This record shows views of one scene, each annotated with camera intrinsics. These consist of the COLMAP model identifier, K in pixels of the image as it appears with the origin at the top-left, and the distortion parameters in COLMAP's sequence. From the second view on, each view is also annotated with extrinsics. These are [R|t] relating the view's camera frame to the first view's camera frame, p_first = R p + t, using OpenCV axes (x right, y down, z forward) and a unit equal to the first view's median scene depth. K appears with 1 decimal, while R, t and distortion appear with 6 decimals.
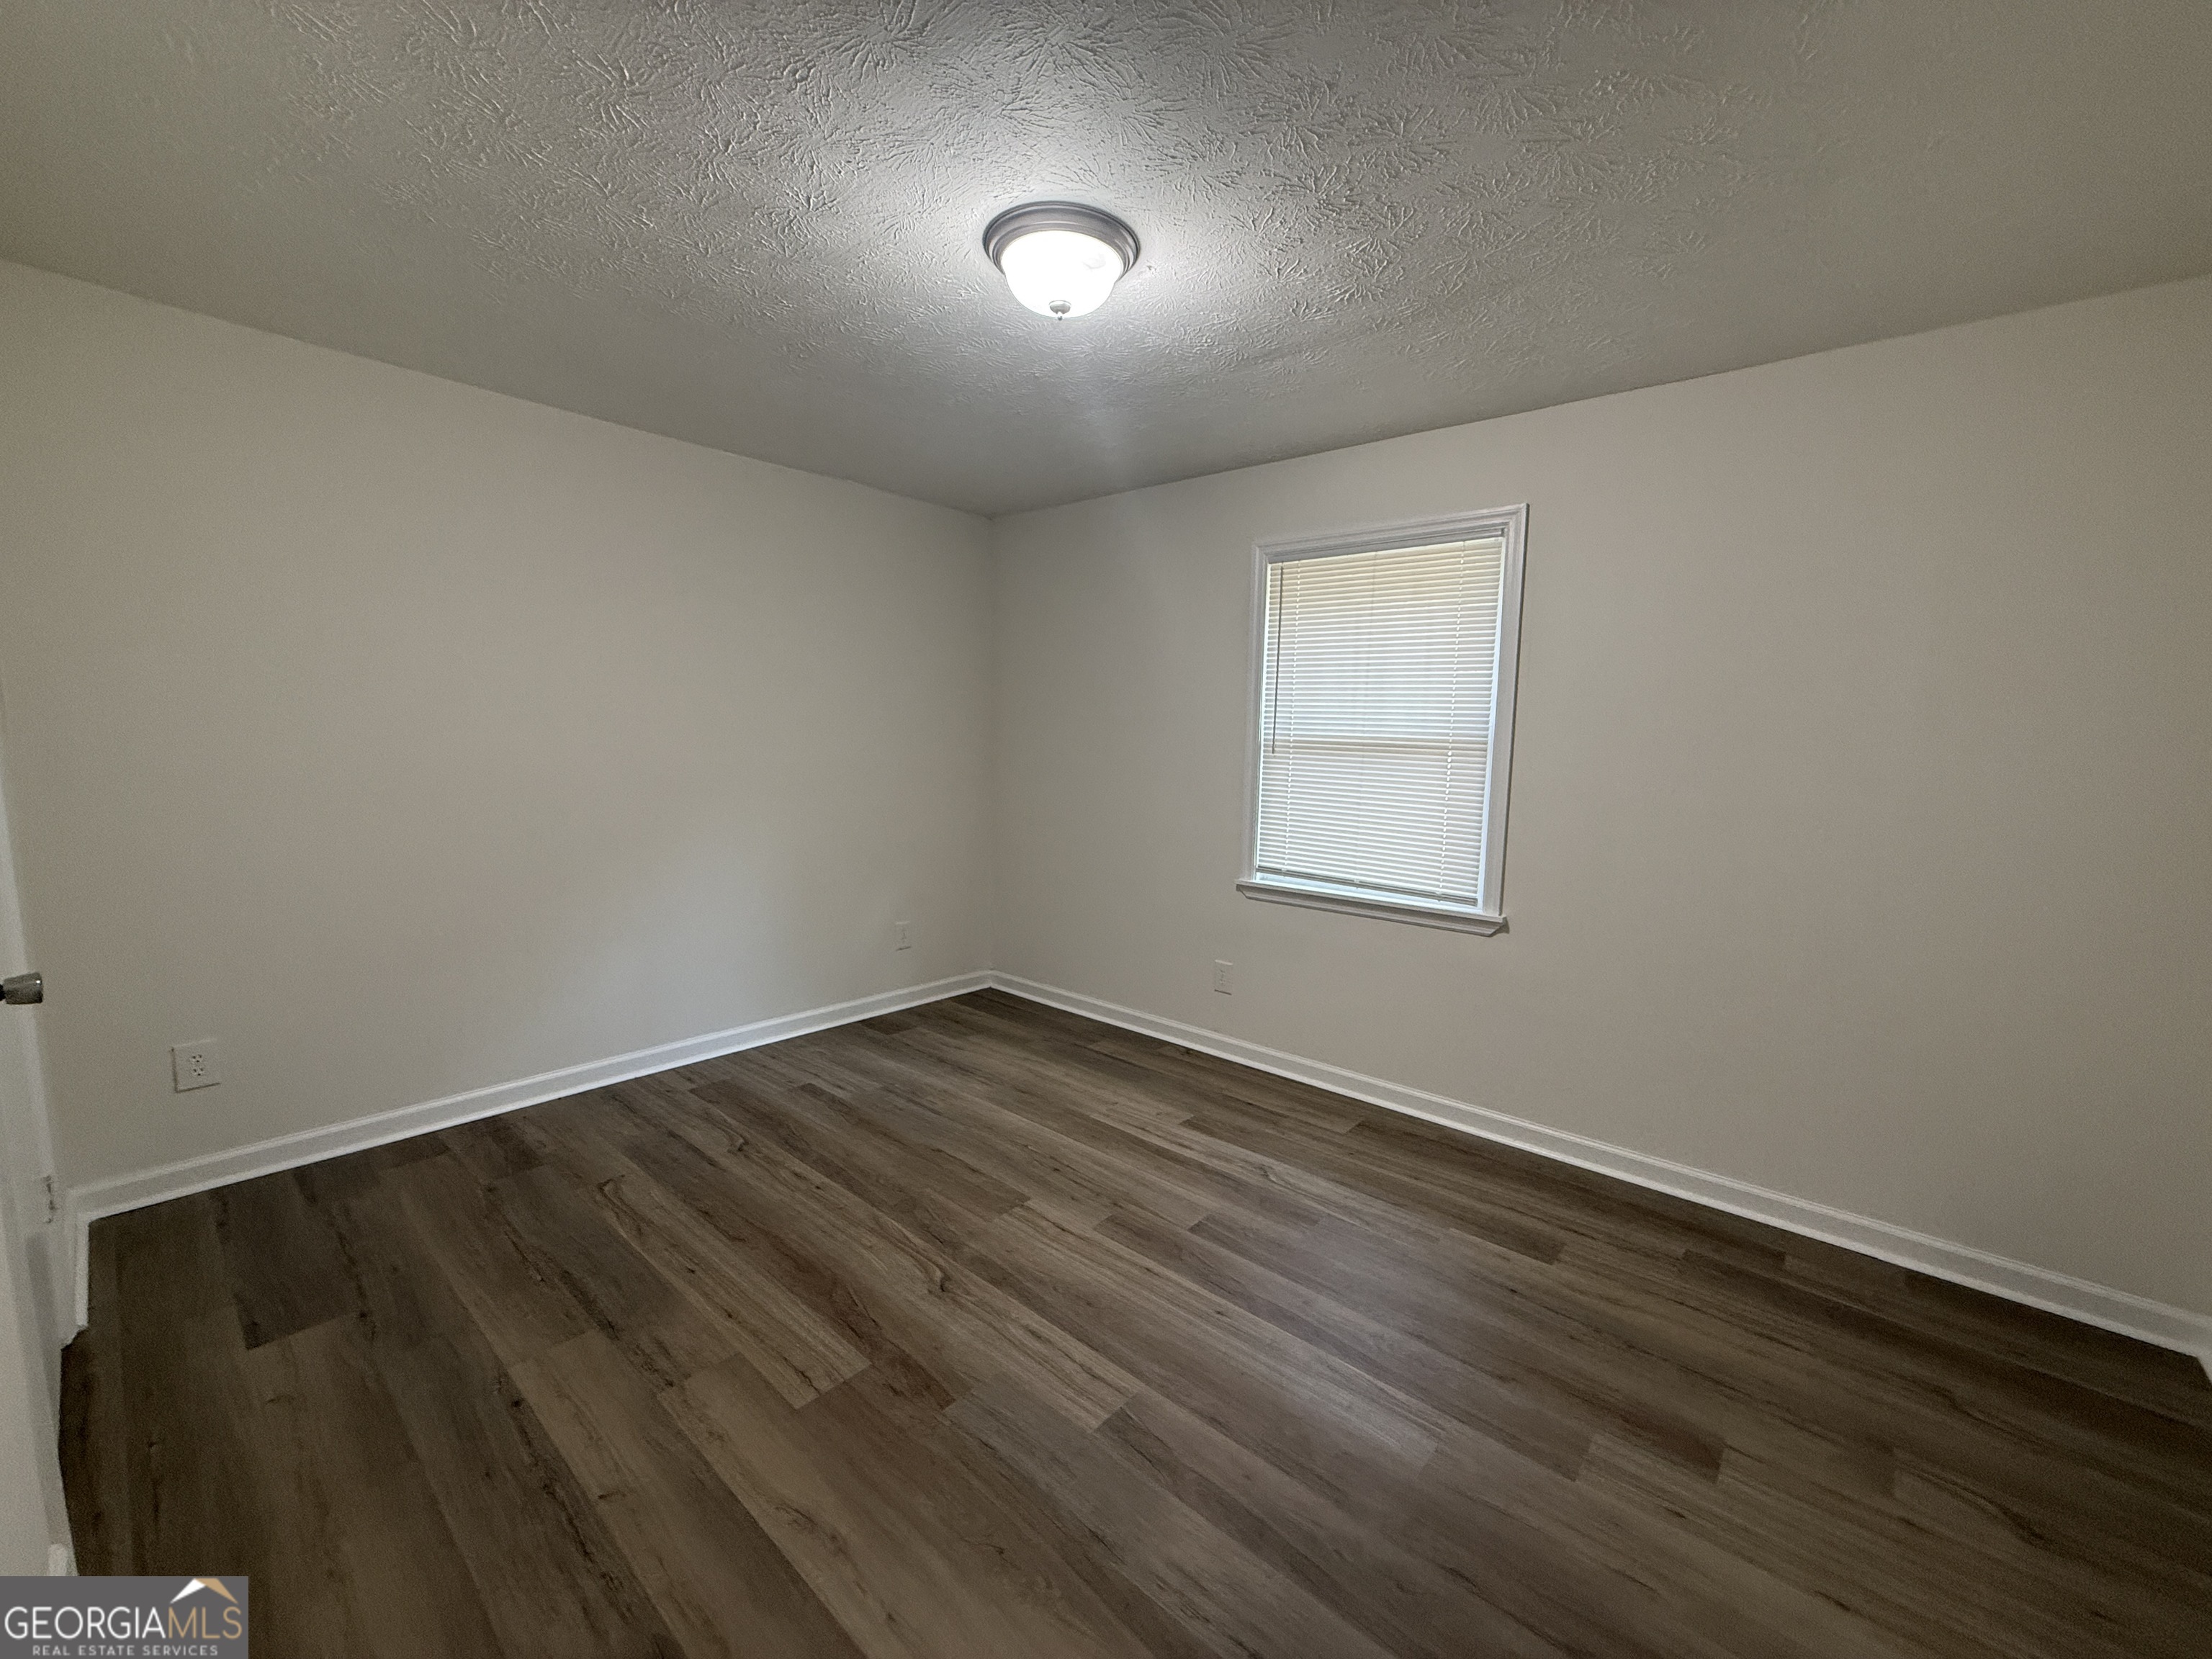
lens RADIAL K [[877.2, 0, 1098.7], [0, 877.2, 833.4], [0, 0, 1]] dist [-0.003287, -0.000525]
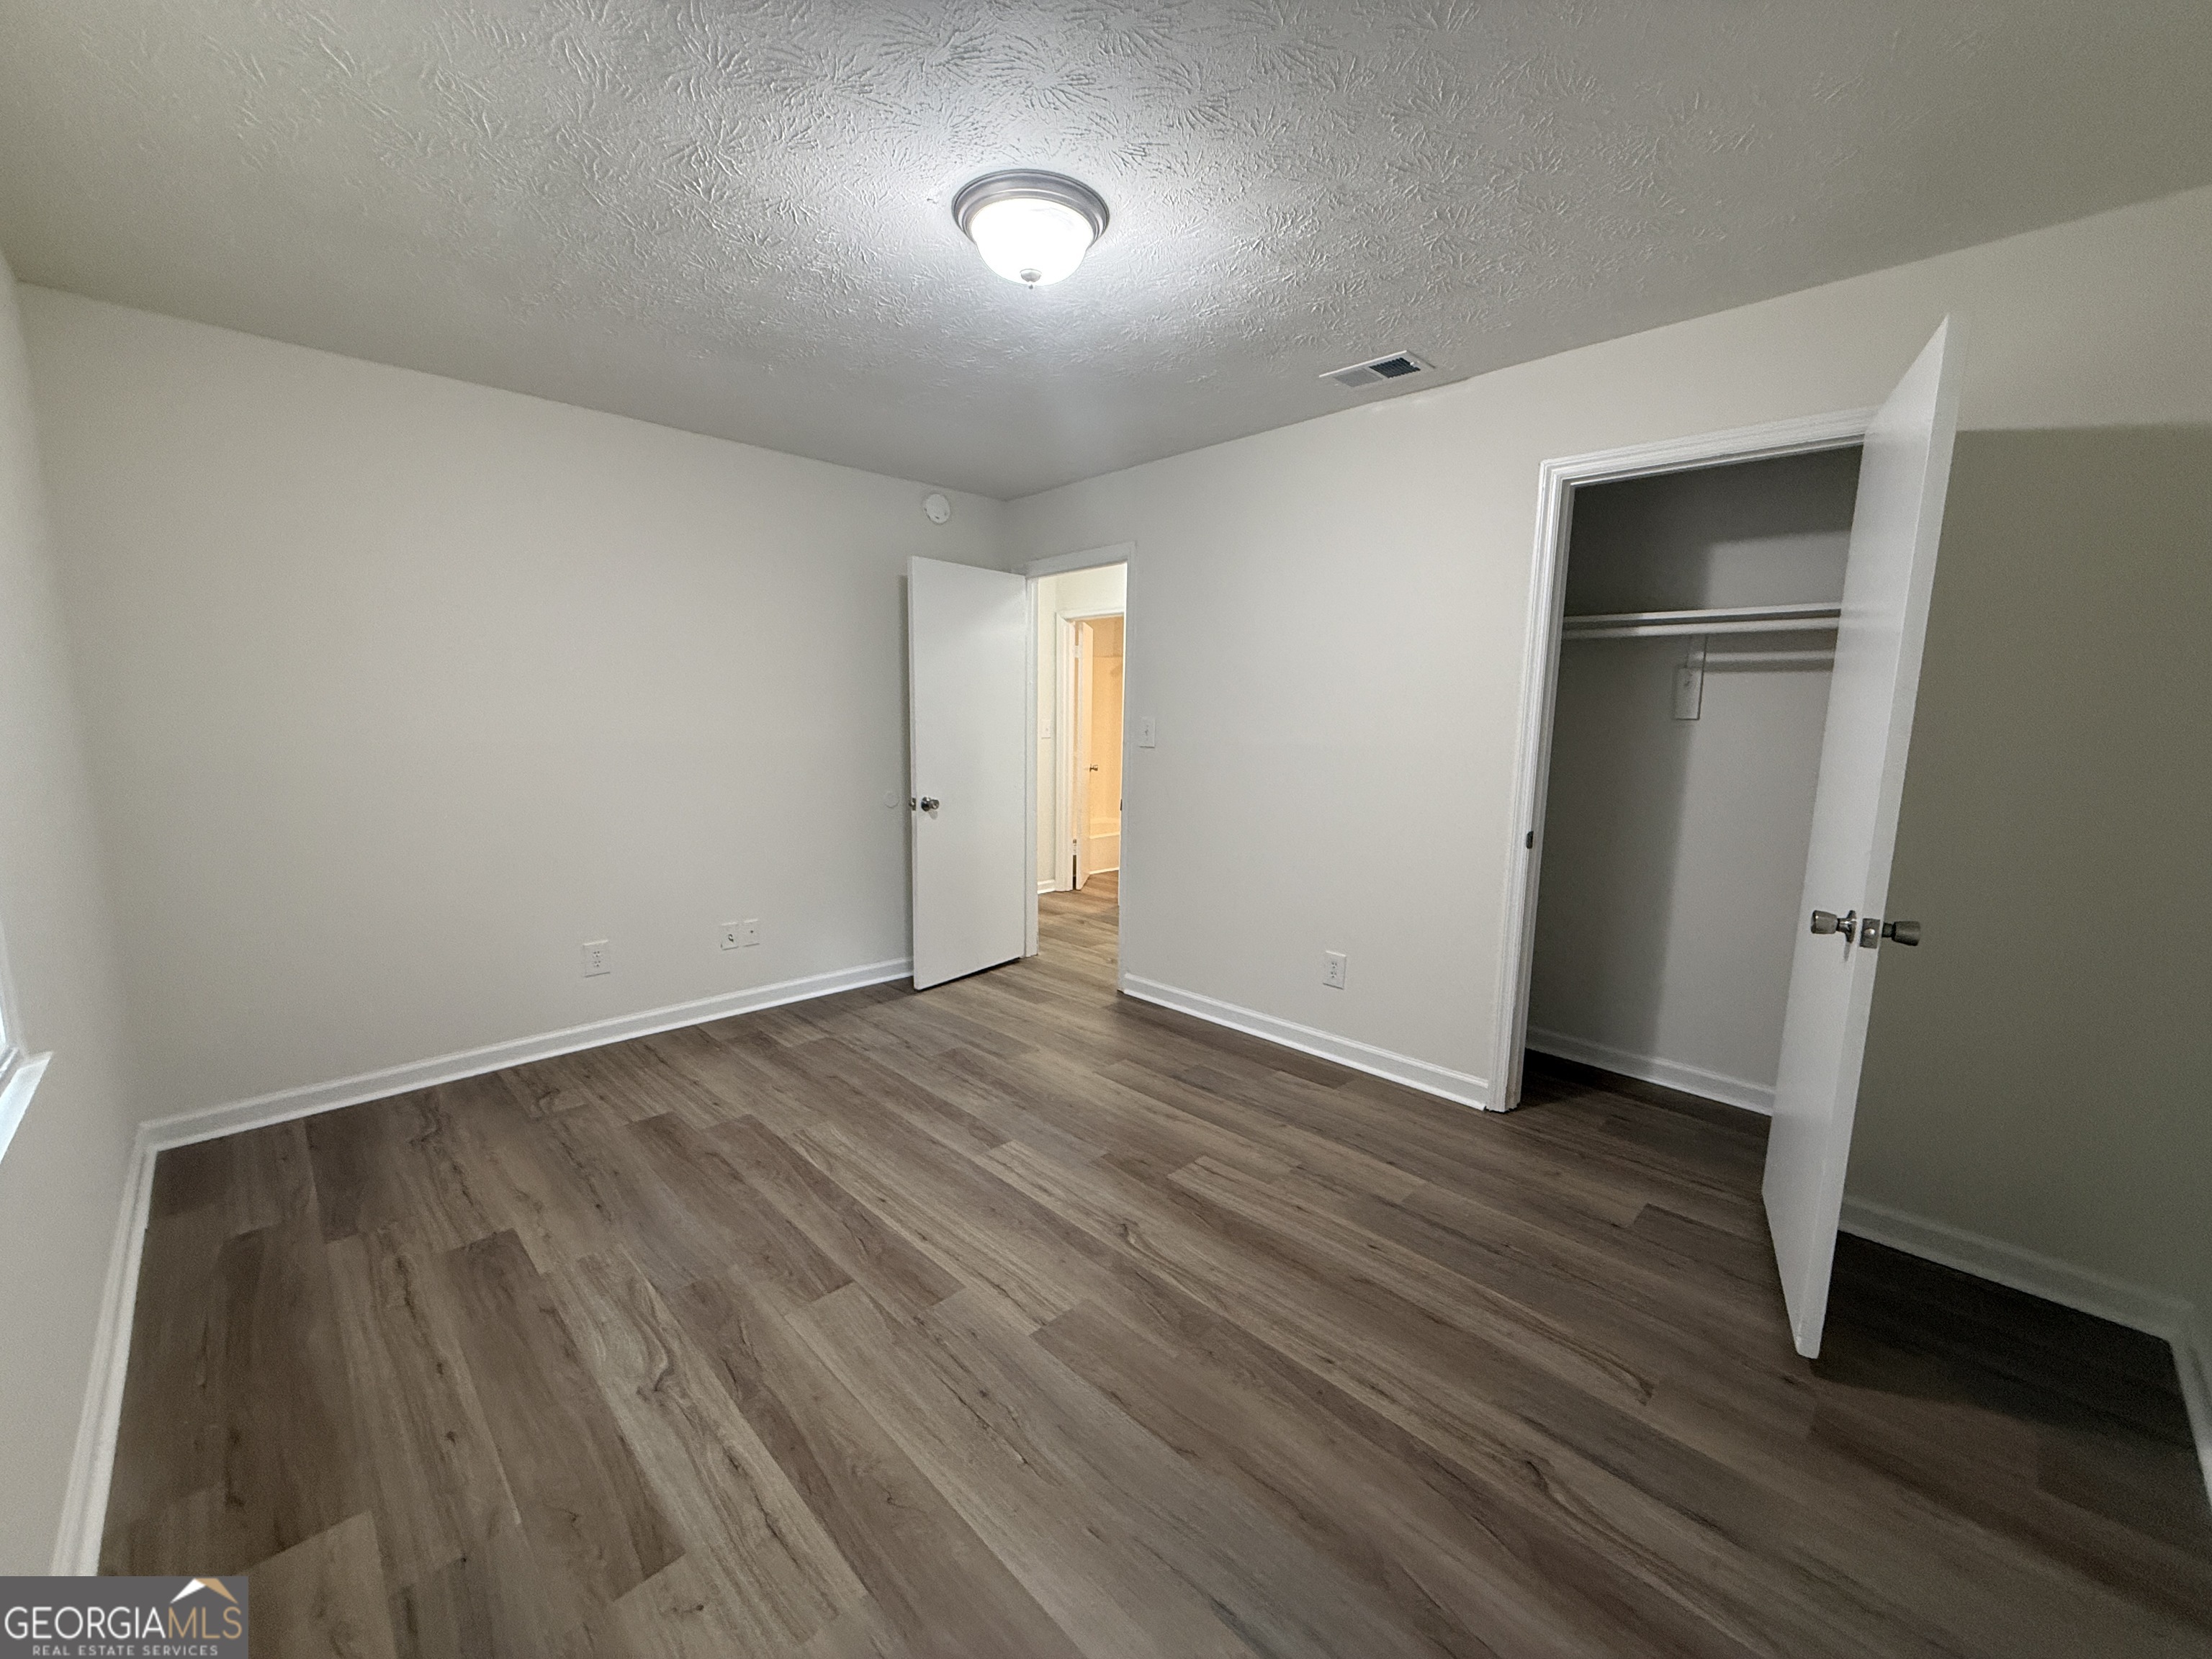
lens RADIAL K [[877.2, 0, 1102.5], [0, 877.2, 839.3], [0, 0, 1]] dist [-0.003287, -0.000525]
pose [[-0.996661, -0.048088, 0.065989, -0.191489], [-0.028875, 0.963528, 0.266044, -0.214247], [-0.076375, 0.263251, -0.961699, 1.843780]]
